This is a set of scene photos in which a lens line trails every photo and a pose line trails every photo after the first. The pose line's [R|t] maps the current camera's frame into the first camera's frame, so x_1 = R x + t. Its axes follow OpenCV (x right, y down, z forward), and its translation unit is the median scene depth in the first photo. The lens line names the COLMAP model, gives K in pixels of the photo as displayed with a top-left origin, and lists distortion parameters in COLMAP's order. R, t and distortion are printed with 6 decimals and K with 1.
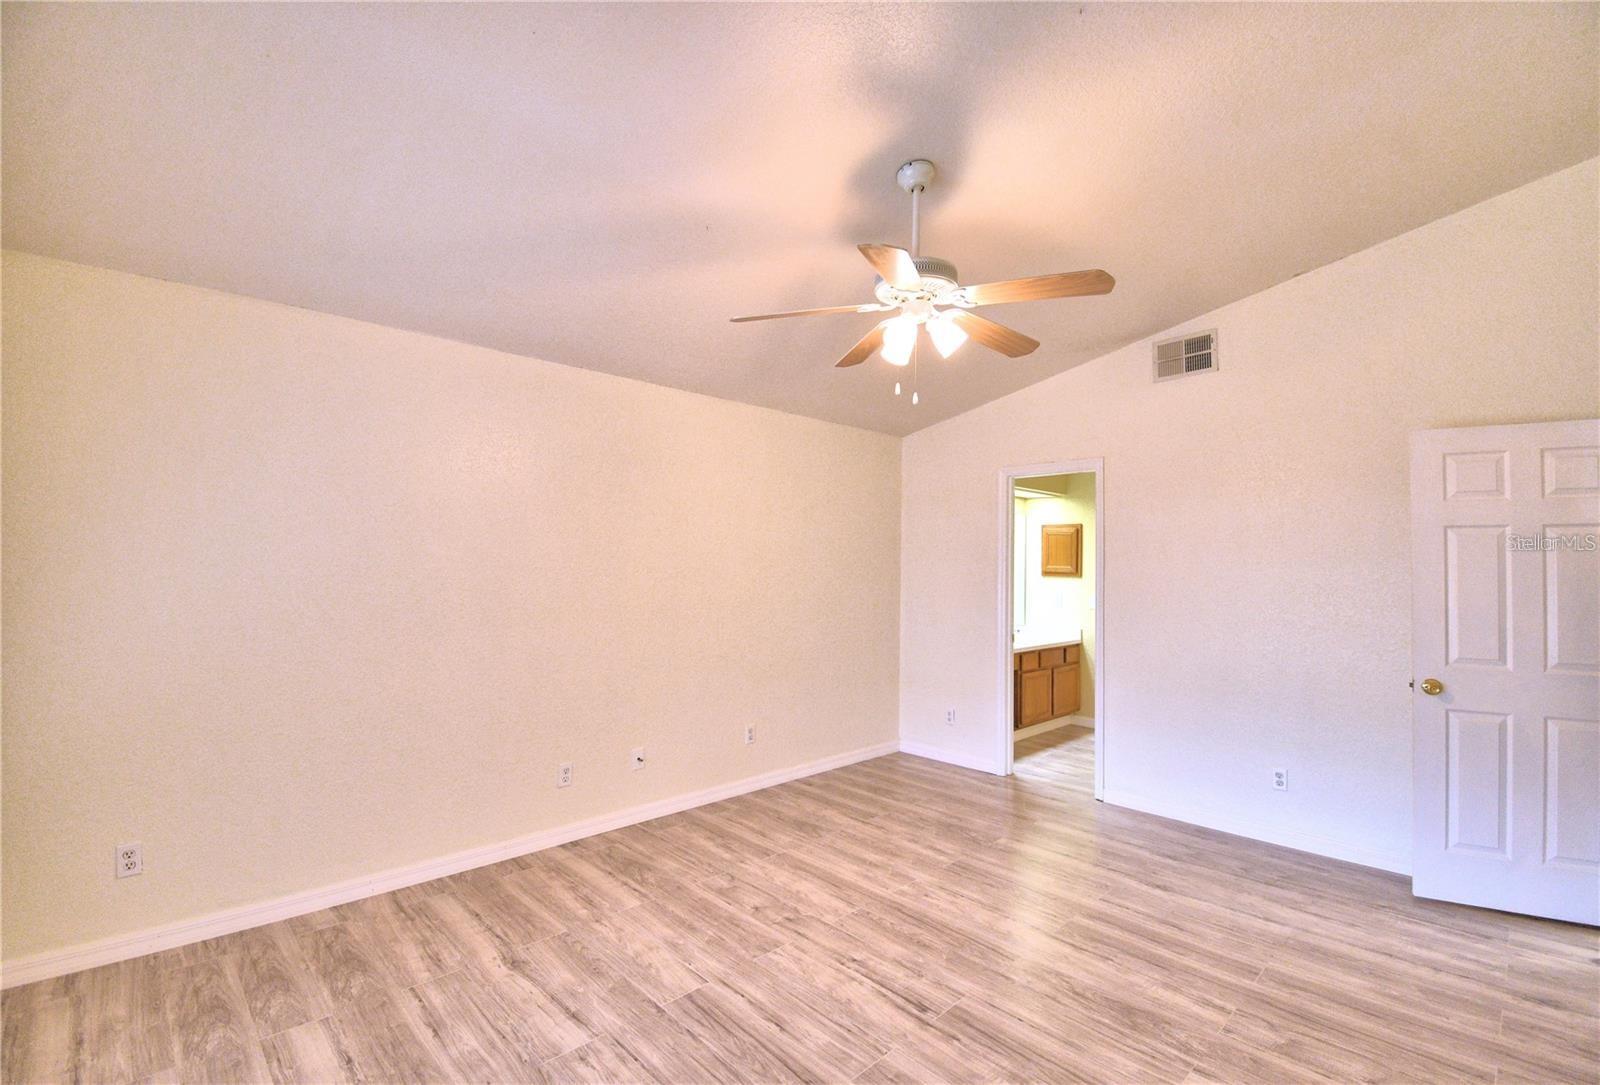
lens RADIAL K [[710.2, 0, 812.1], [0, 710.2, 540.8], [0, 0, 1]] dist [0.019714, -0.023295]
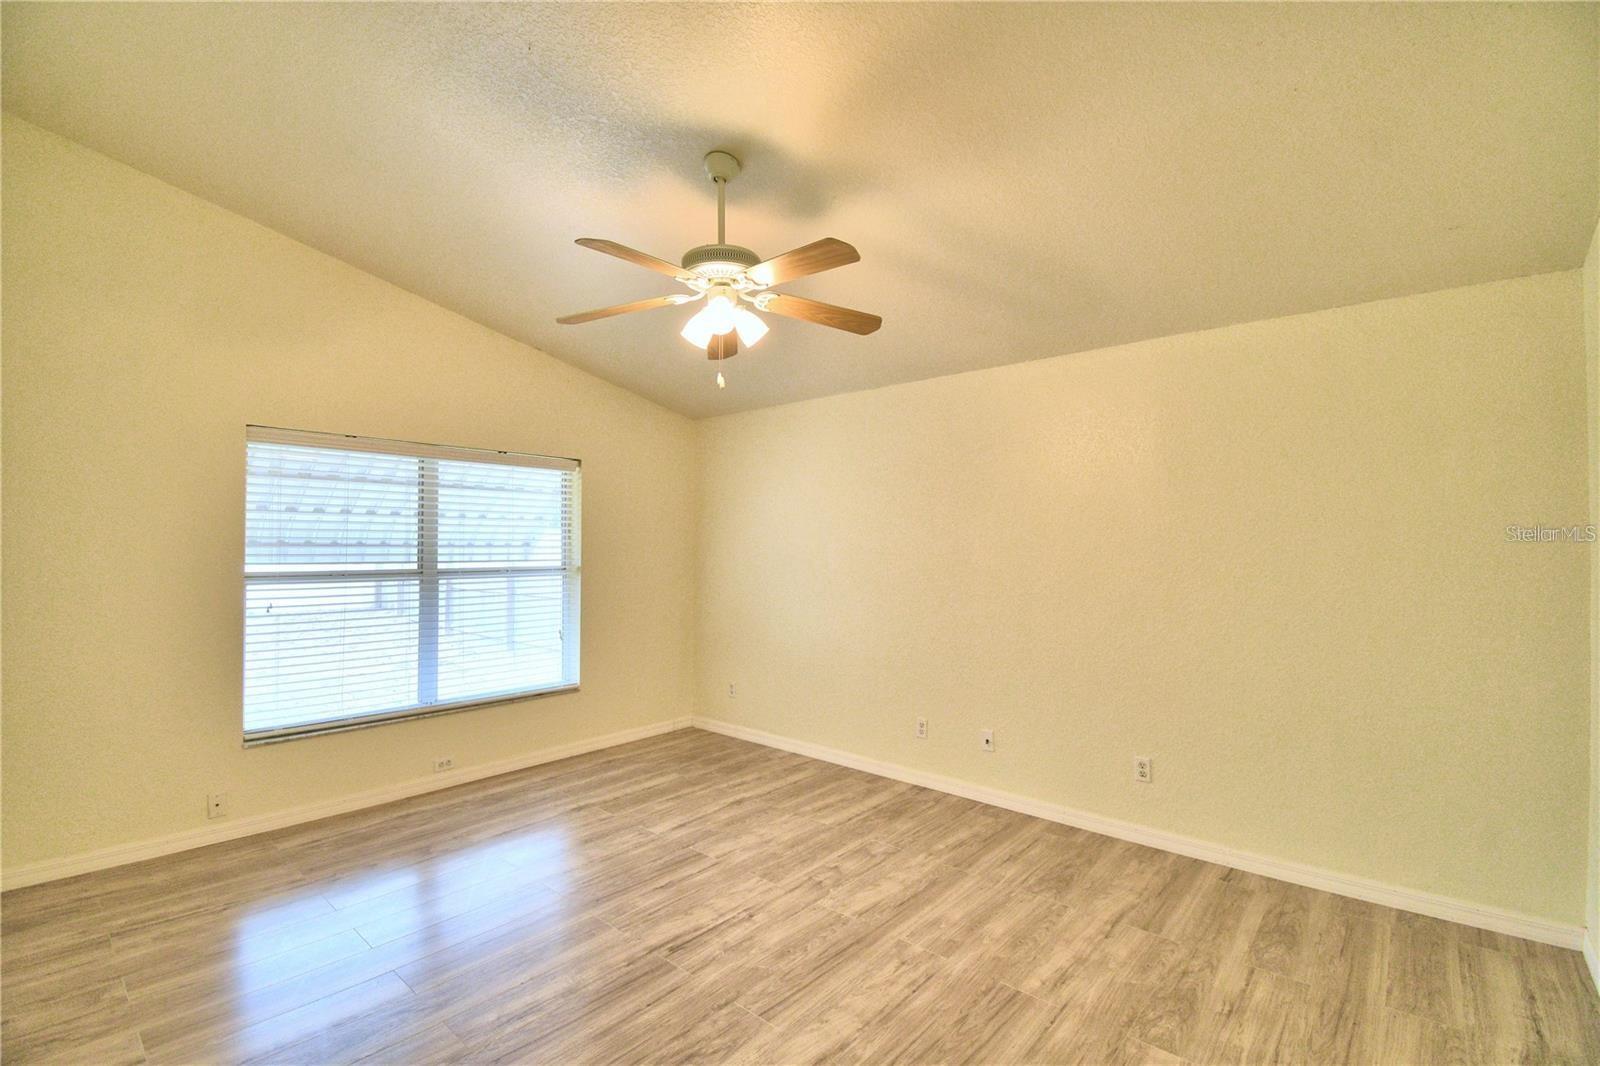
lens RADIAL K [[702.5, 0, 792.9], [0, 702.5, 534.7], [0, 0, 1]] dist [0.020460, -0.025894]
pose [[0.076164, -0.030317, -0.996634, 1.046403], [0.029481, 0.999169, -0.028141, 0.047012], [0.996659, -0.027239, 0.076995, 0.922091]]
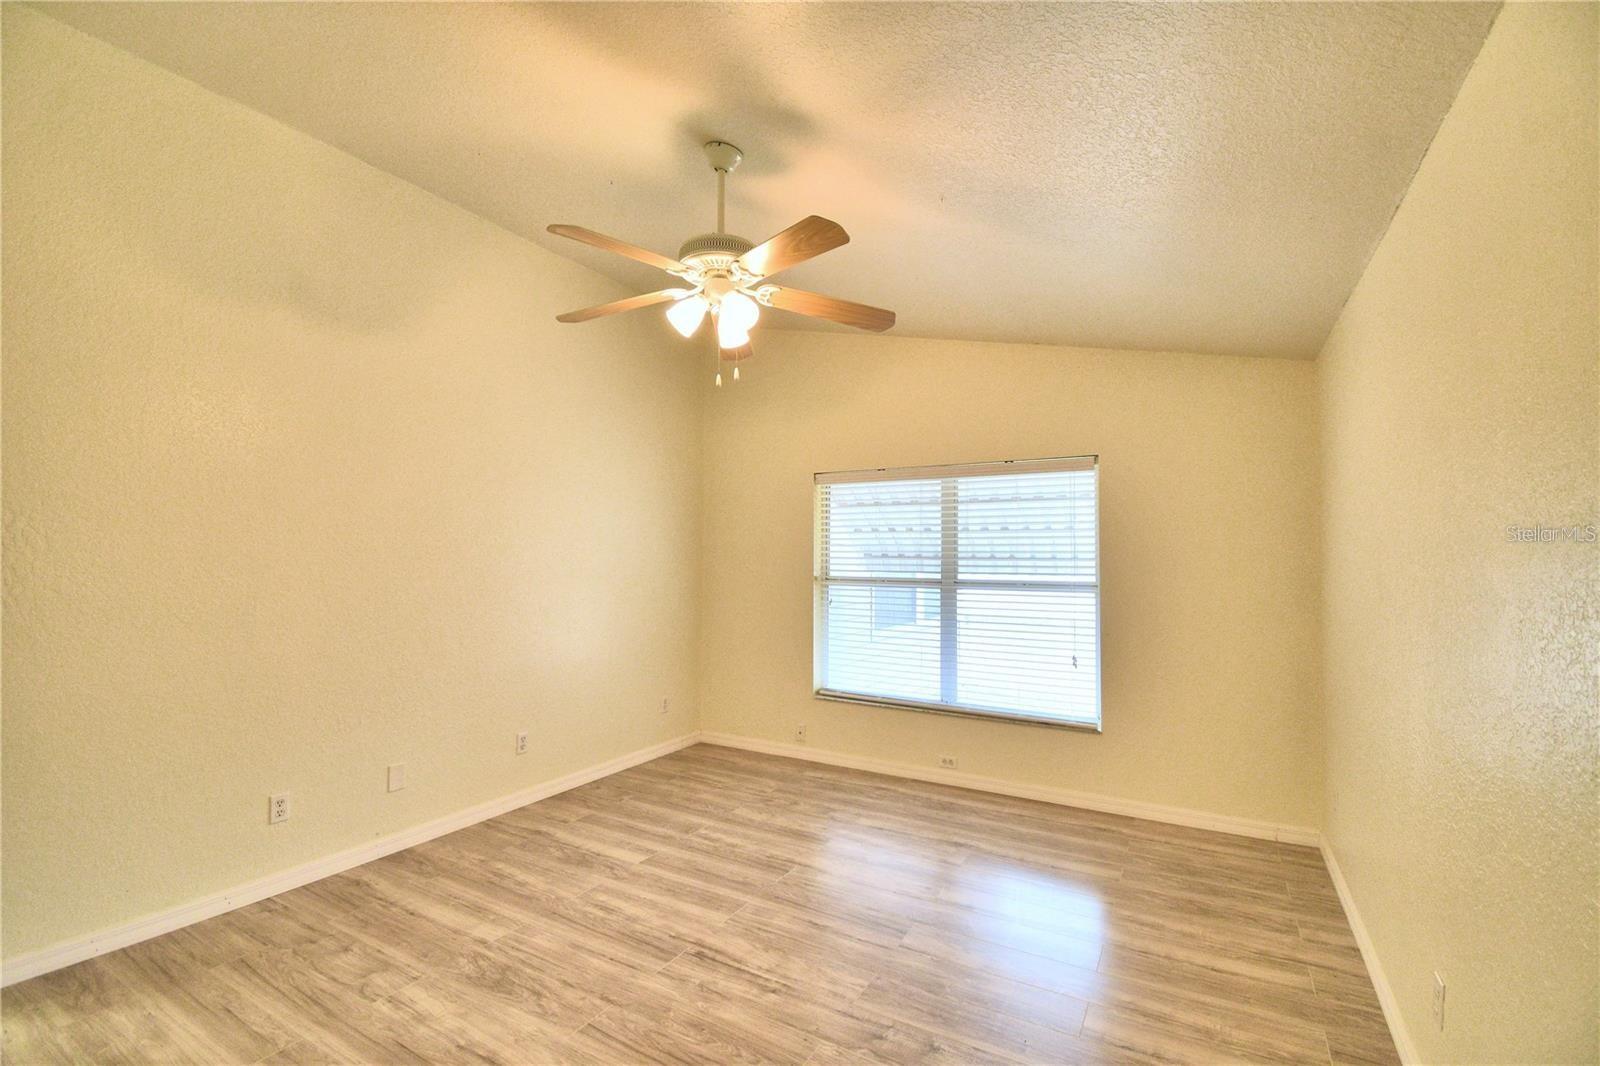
lens RADIAL K [[702.5, 0, 792.9], [0, 702.5, 534.7], [0, 0, 1]] dist [0.020460, -0.025894]
pose [[-0.963069, -0.030273, -0.267548, 0.269832], [-0.012652, 0.997650, -0.067341, 0.066884], [0.268958, -0.061469, -0.961188, 1.756628]]
